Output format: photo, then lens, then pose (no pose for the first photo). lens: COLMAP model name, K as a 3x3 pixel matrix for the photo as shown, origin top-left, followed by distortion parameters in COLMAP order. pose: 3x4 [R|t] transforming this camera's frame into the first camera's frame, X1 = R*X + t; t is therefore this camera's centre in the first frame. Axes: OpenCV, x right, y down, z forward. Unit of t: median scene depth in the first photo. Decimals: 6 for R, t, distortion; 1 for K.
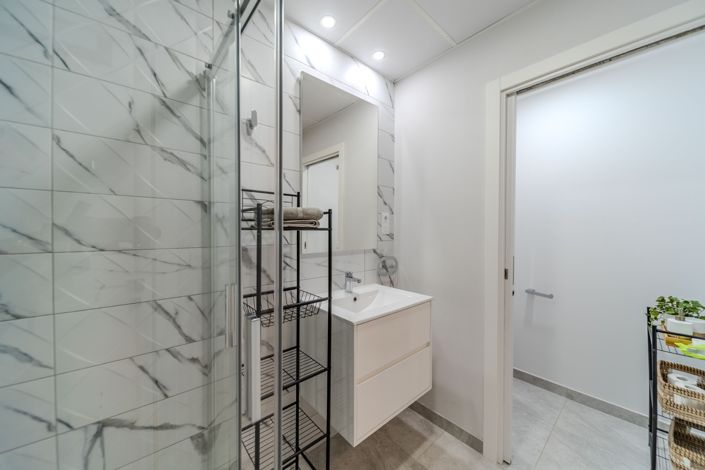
lens RADIAL K [[253.2, 0, 354.7], [0, 253.2, 234.3], [0, 0, 1]] dist [0.000153, -0.000014]
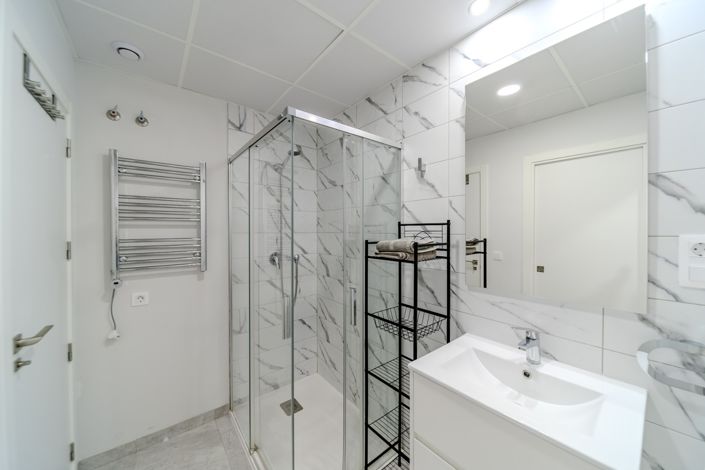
lens RADIAL K [[253.2, 0, 354.9], [0, 253.2, 232.8], [0, 0, 1]] dist [0.000153, -0.000014]
pose [[-0.036780, 0.000032, -0.999323, 0.901203], [-0.013154, 0.999913, 0.000517, -0.133185], [0.999237, 0.013164, -0.036776, 0.798490]]
